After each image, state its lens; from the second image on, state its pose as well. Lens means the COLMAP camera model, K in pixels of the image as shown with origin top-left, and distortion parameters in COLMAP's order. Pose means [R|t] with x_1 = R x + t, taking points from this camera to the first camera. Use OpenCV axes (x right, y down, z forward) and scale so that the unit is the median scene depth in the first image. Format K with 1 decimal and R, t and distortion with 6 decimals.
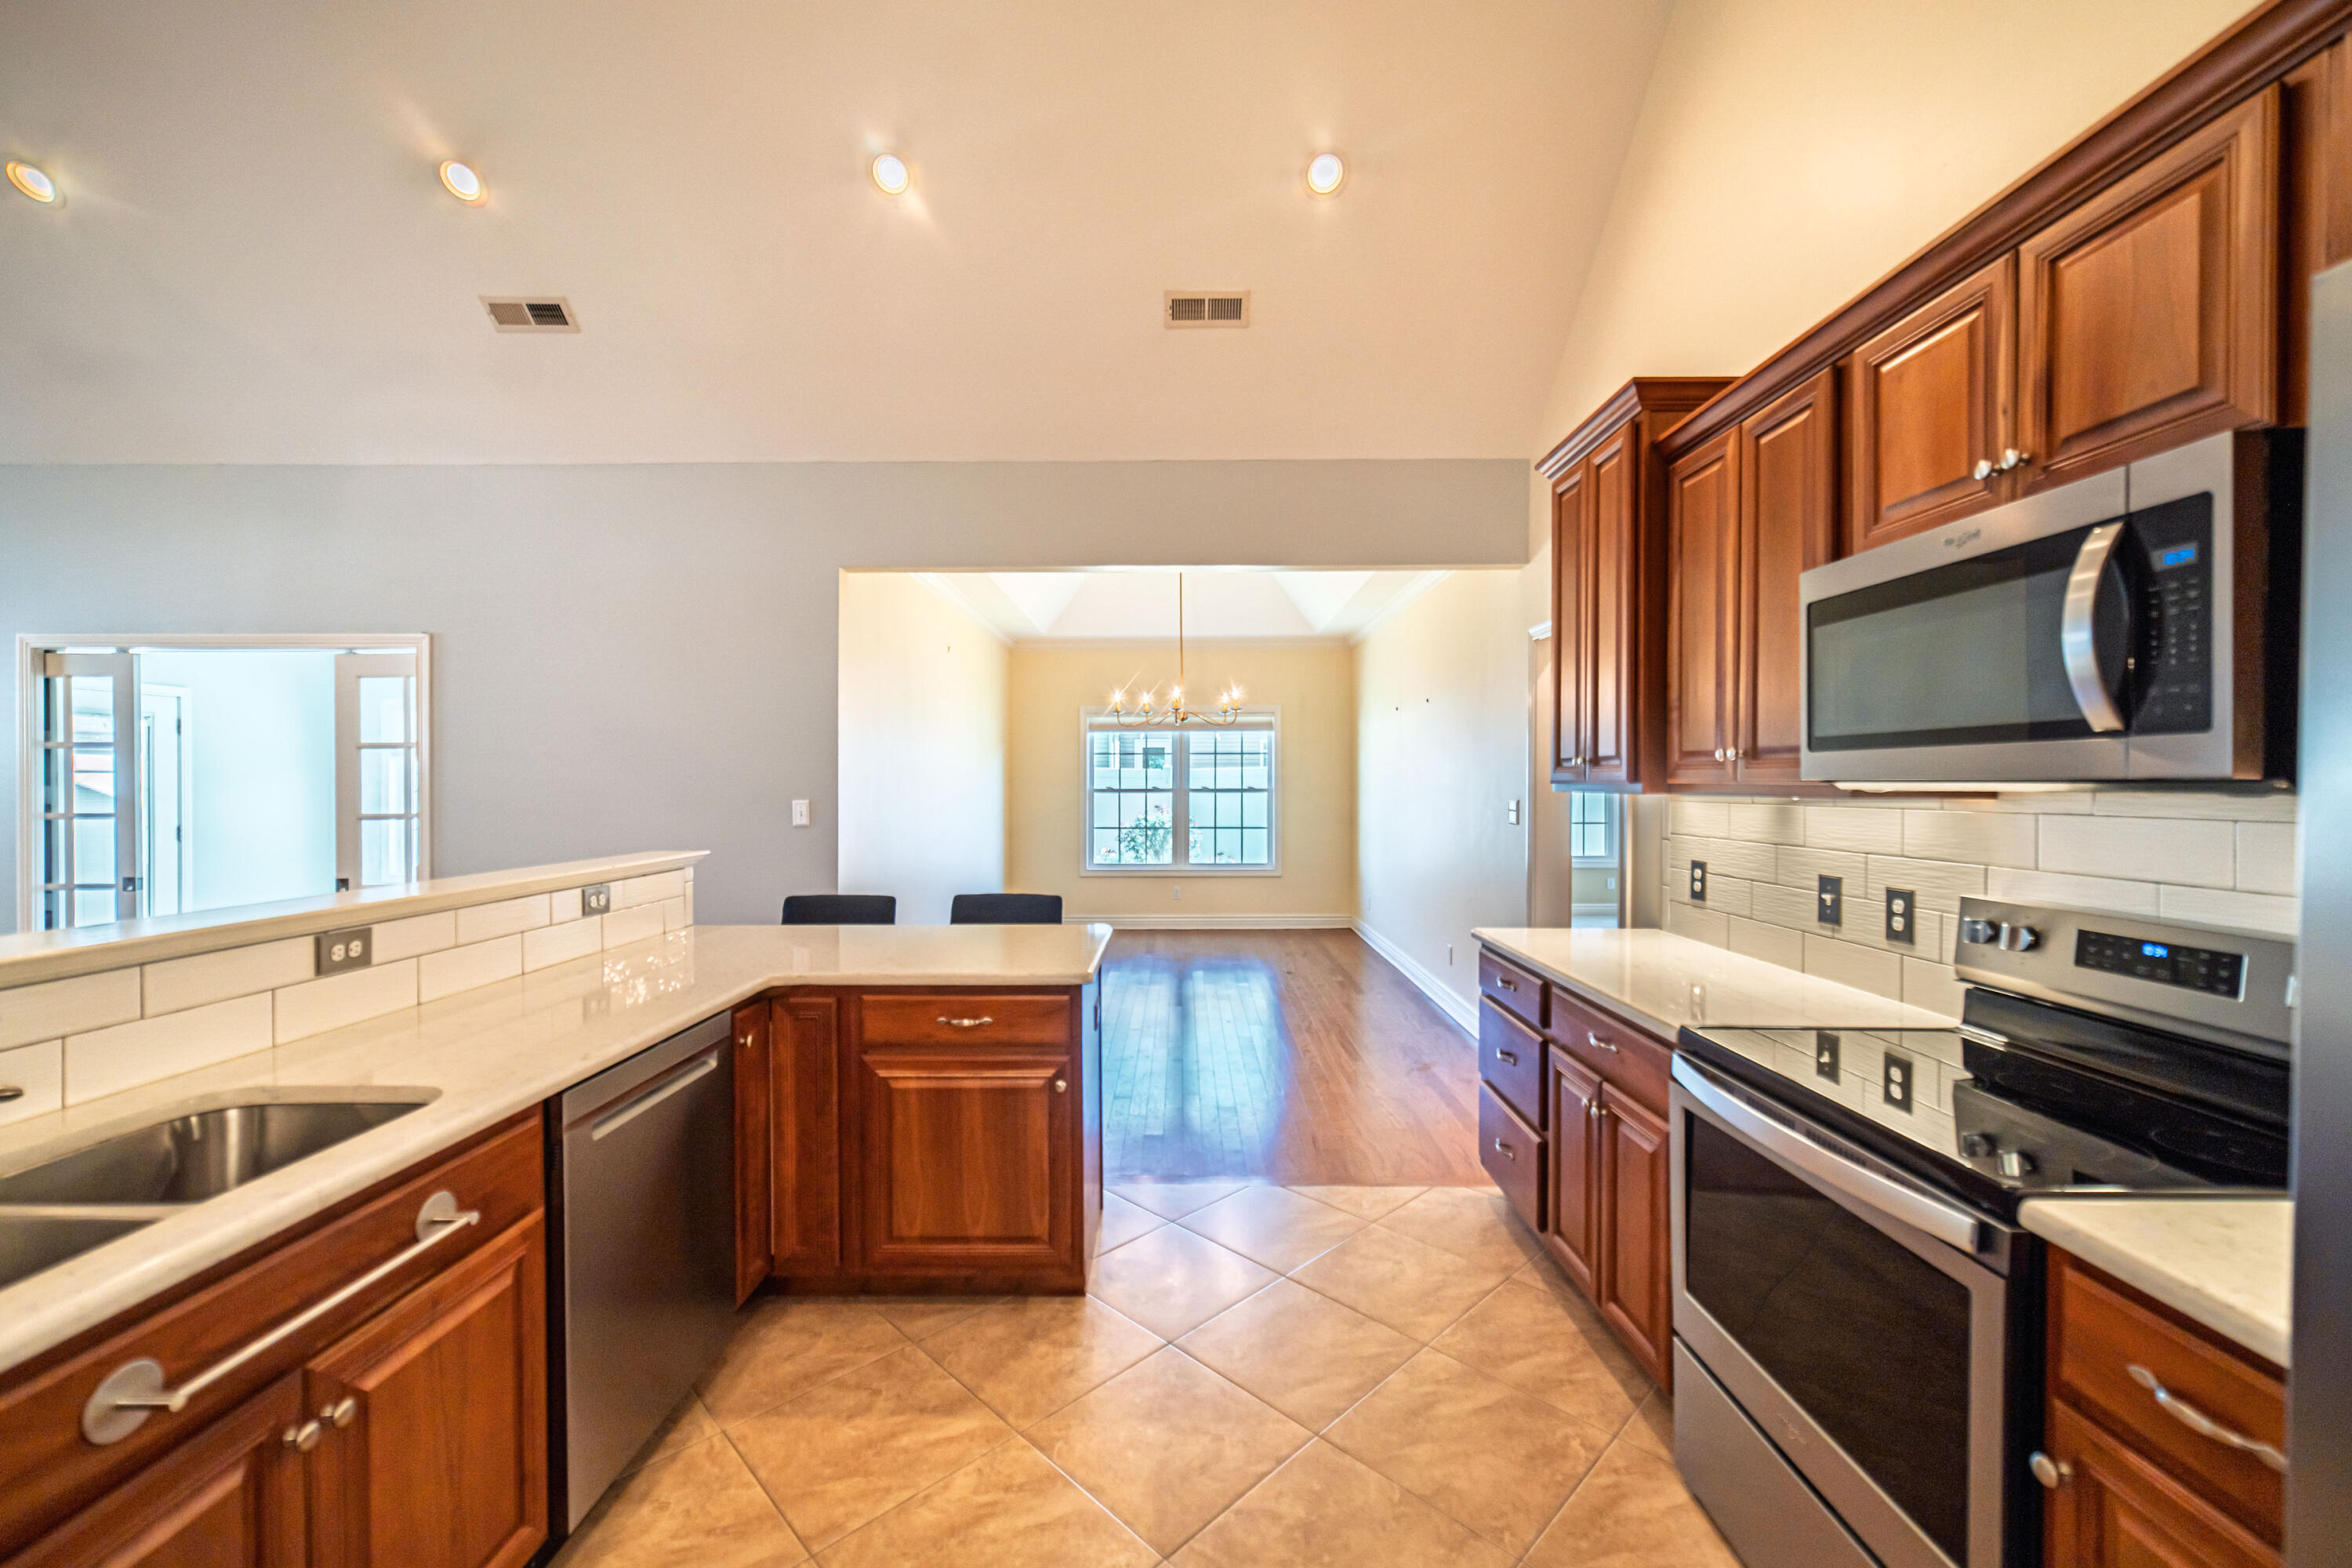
lens RADIAL K [[913.0, 0, 1184.4], [0, 913.0, 776.9], [0, 0, 1]] dist [-0.005143, 0.001326]
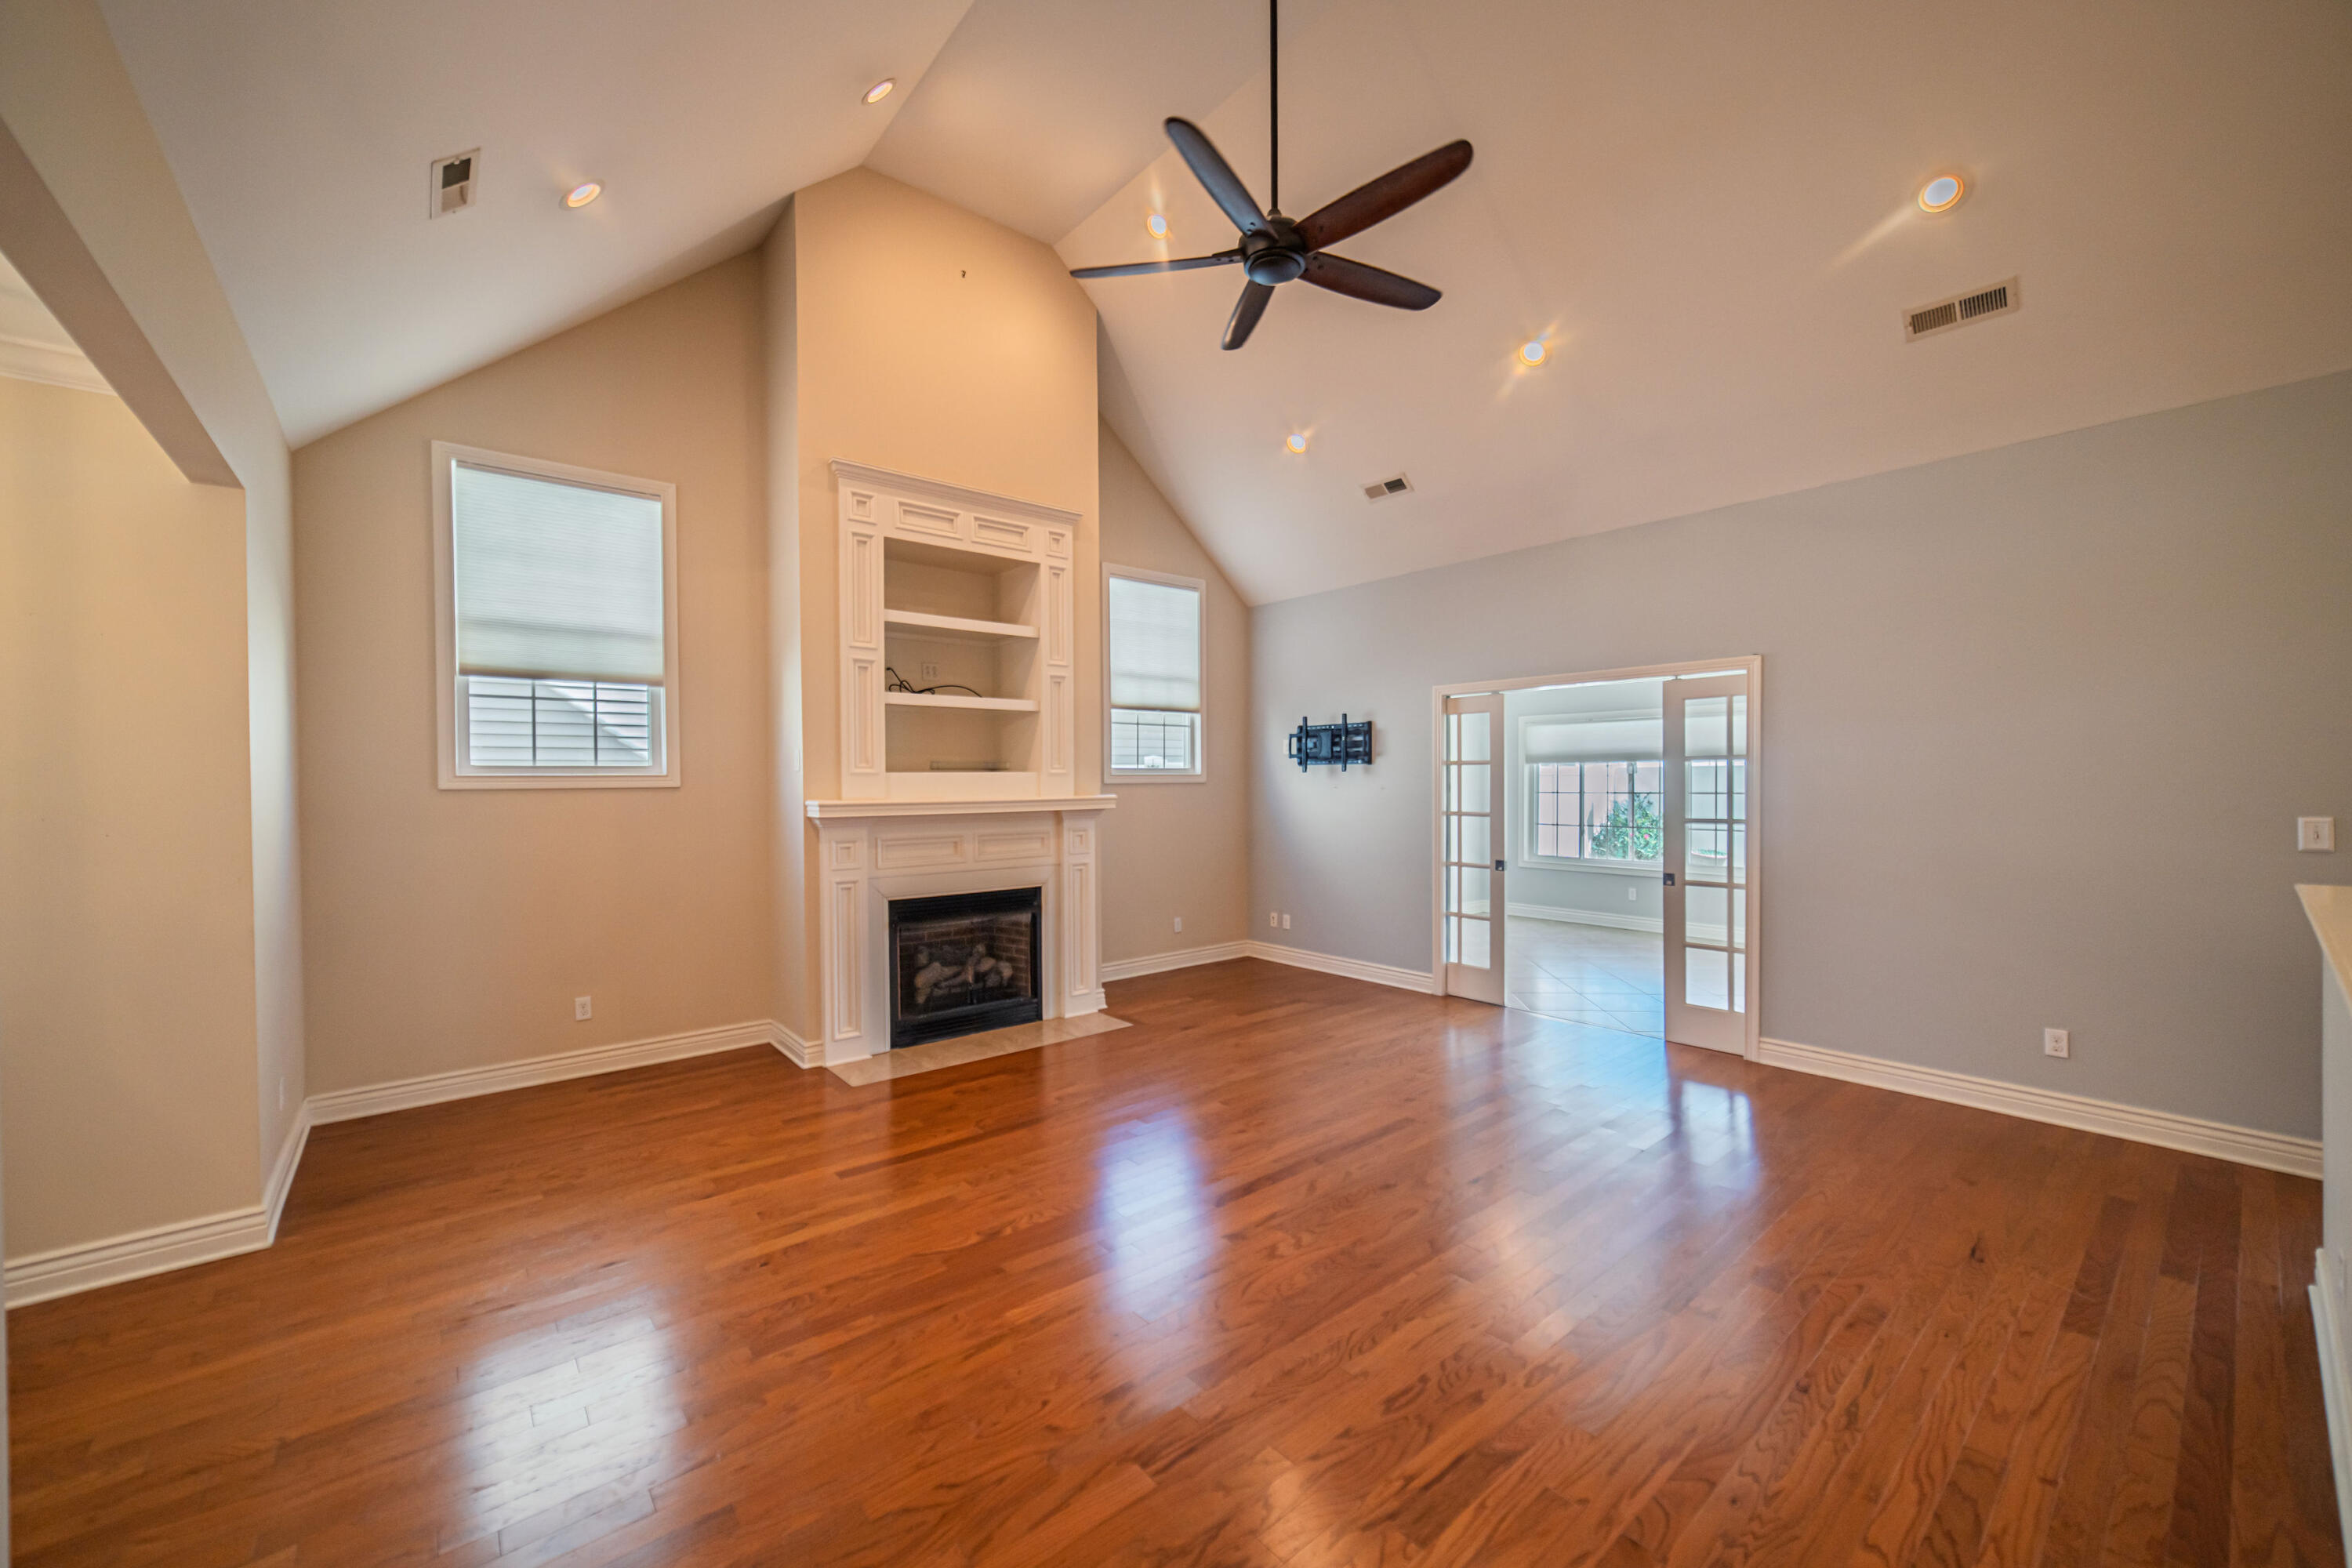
lens RADIAL K [[913.0, 0, 1180.7], [0, 913.0, 789.8], [0, 0, 1]] dist [-0.005143, 0.001326]
pose [[0.637082, 0.003397, -0.770789, -0.910674], [0.013657, 0.999784, 0.015694, -0.046612], [0.770675, -0.020526, 0.636898, -0.478571]]
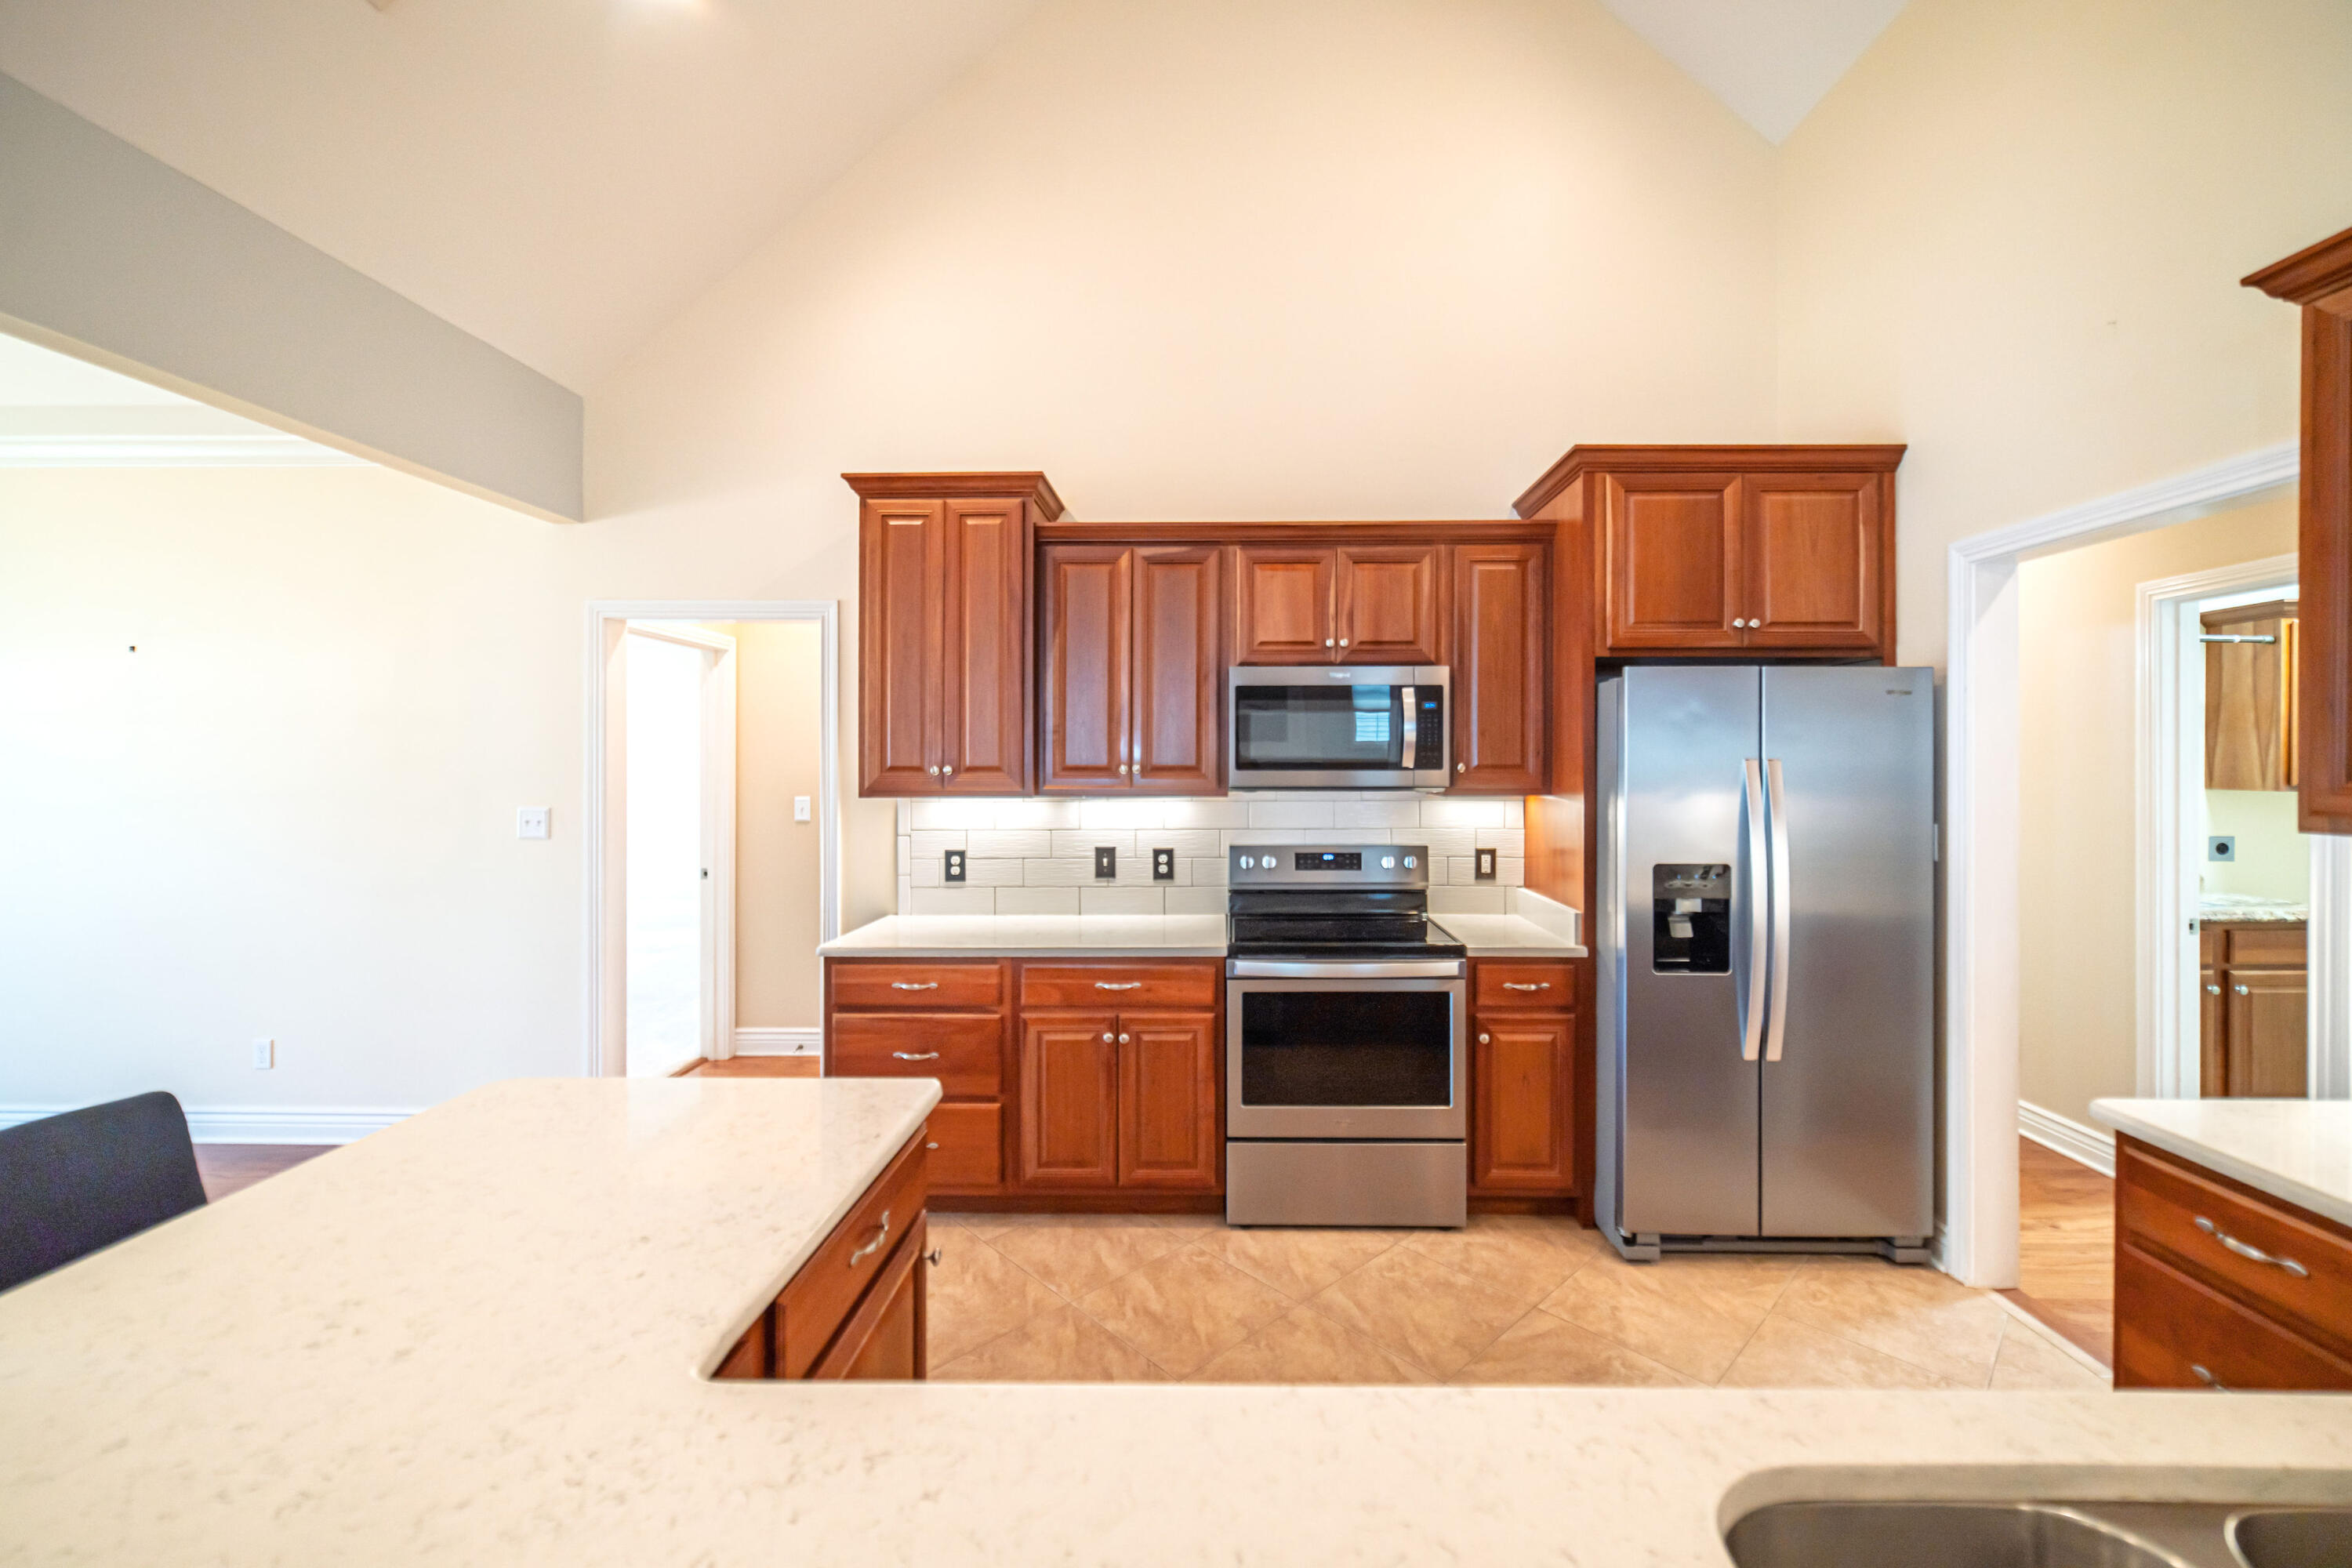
lens RADIAL K [[913.0, 0, 1220.8], [0, 913.0, 763.4], [0, 0, 1]] dist [-0.005143, 0.001326]
pose [[0.004760, 0.001121, 0.999988, -0.919830], [-0.004707, 0.999988, -0.001099, -0.034010], [-0.999978, -0.004702, 0.004765, 0.892291]]
